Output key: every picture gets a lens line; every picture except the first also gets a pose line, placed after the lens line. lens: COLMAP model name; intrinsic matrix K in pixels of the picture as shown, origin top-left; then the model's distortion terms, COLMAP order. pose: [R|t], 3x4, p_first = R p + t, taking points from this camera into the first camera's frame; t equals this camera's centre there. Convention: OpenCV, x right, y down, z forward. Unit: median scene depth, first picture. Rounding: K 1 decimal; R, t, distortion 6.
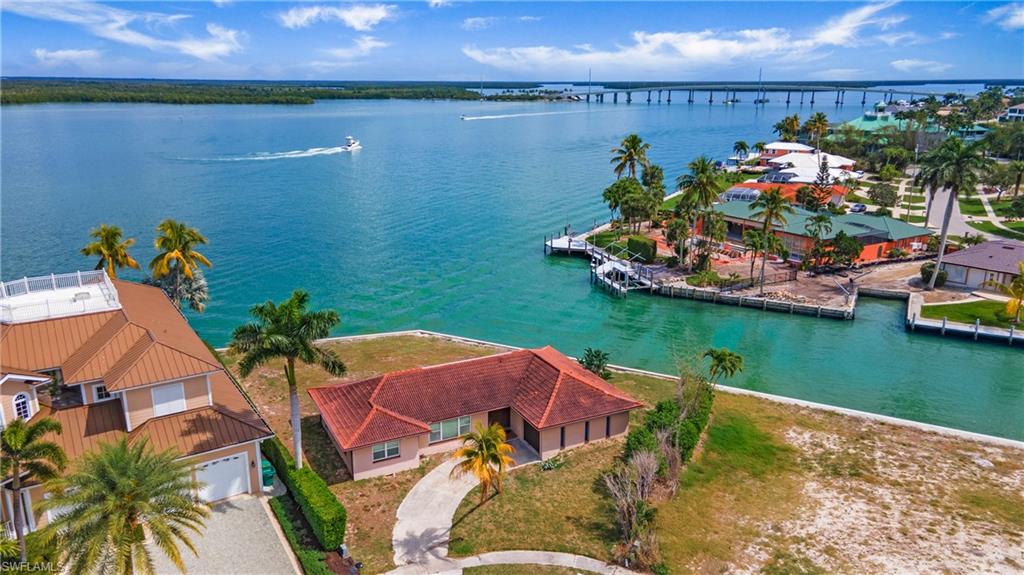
lens RADIAL K [[745.6, 0, 509.1], [0, 745.6, 286.8], [0, 0, 1]] dist [0.022058, 0.047582]
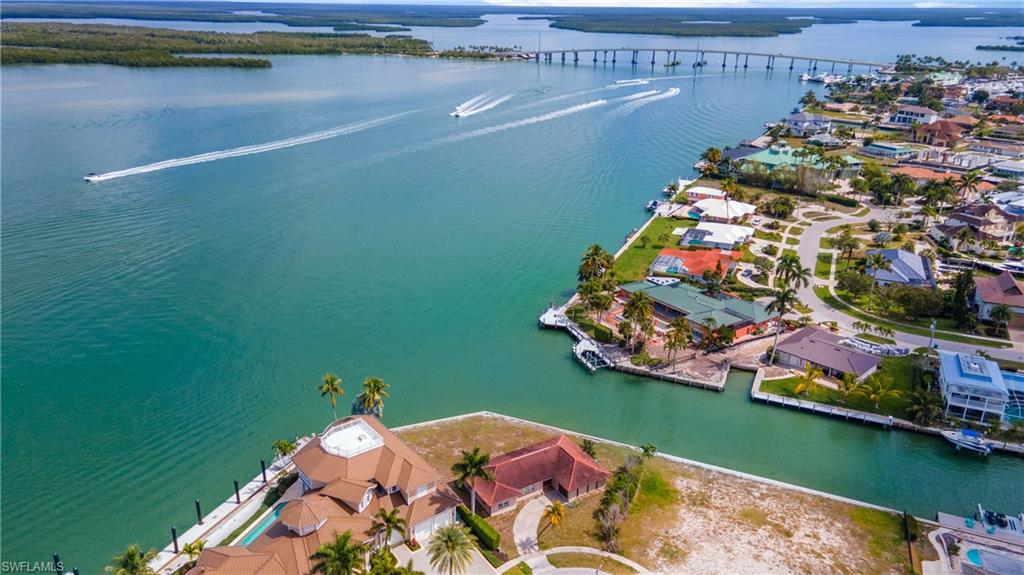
lens RADIAL K [[745.6, 0, 509.1], [0, 745.6, 286.8], [0, 0, 1]] dist [0.022058, 0.047582]
pose [[0.997207, -0.017724, 0.072549, -0.173341], [0.010928, 0.995605, 0.093013, -0.378806], [-0.073879, -0.091960, 0.993018, -0.708011]]
